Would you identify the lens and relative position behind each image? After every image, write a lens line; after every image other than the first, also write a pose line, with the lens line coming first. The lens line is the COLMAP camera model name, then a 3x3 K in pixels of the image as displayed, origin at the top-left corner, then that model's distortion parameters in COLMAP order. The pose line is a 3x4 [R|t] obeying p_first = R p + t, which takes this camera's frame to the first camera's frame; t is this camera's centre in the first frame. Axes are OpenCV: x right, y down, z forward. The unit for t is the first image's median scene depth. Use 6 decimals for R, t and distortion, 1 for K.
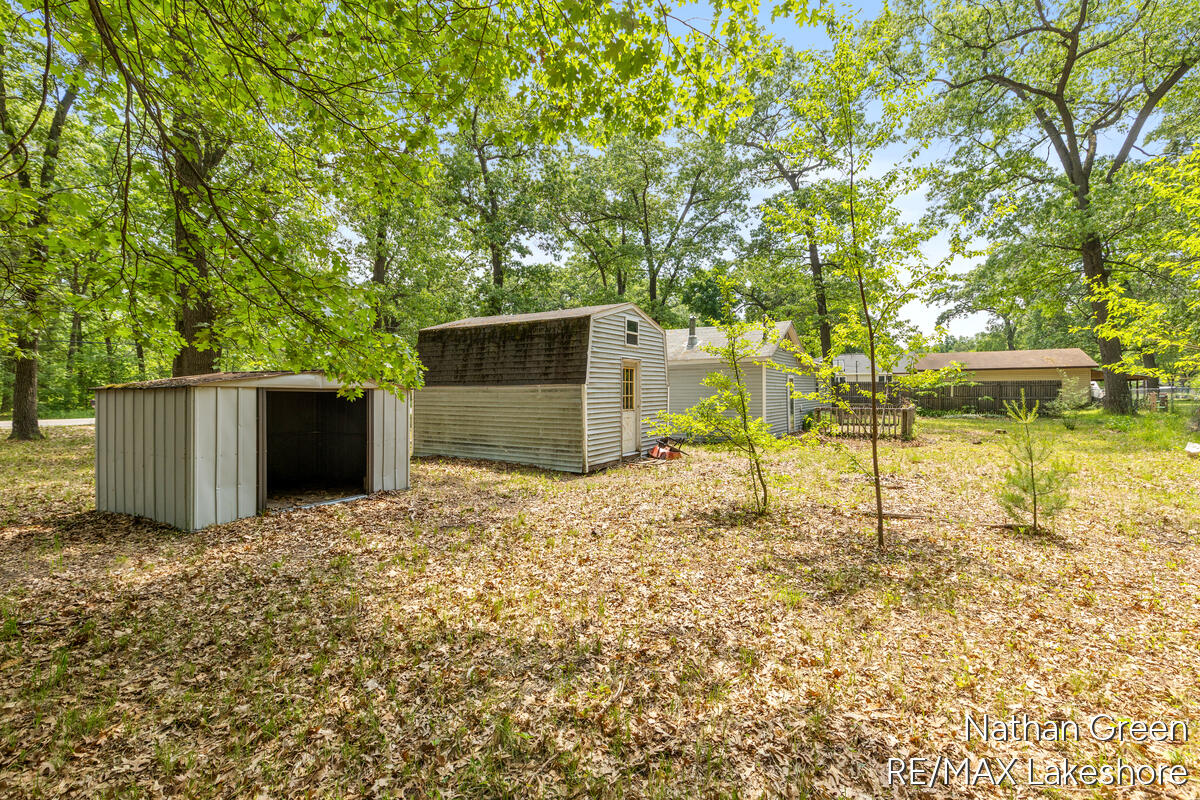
lens RADIAL K [[552.2, 0, 600.1], [0, 552.2, 395.6], [0, 0, 1]] dist [-0.001672, -0.000138]
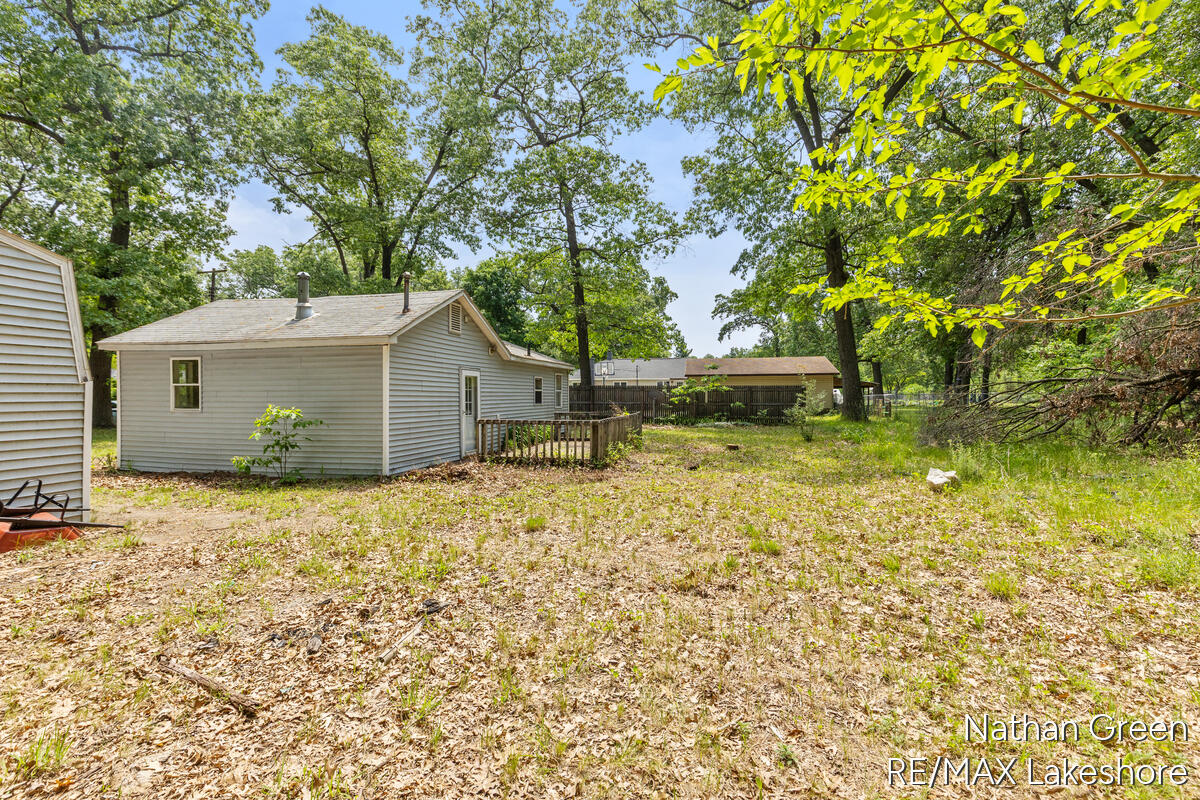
lens RADIAL K [[564.9, 0, 600.5], [0, 564.9, 416.8], [0, 0, 1]] dist [0.000842, 0.000032]
pose [[0.945471, -0.007414, 0.325620, 0.136751], [-0.001479, 0.999633, 0.027054, 0.000251], [-0.325702, -0.026061, 0.945113, 0.143354]]
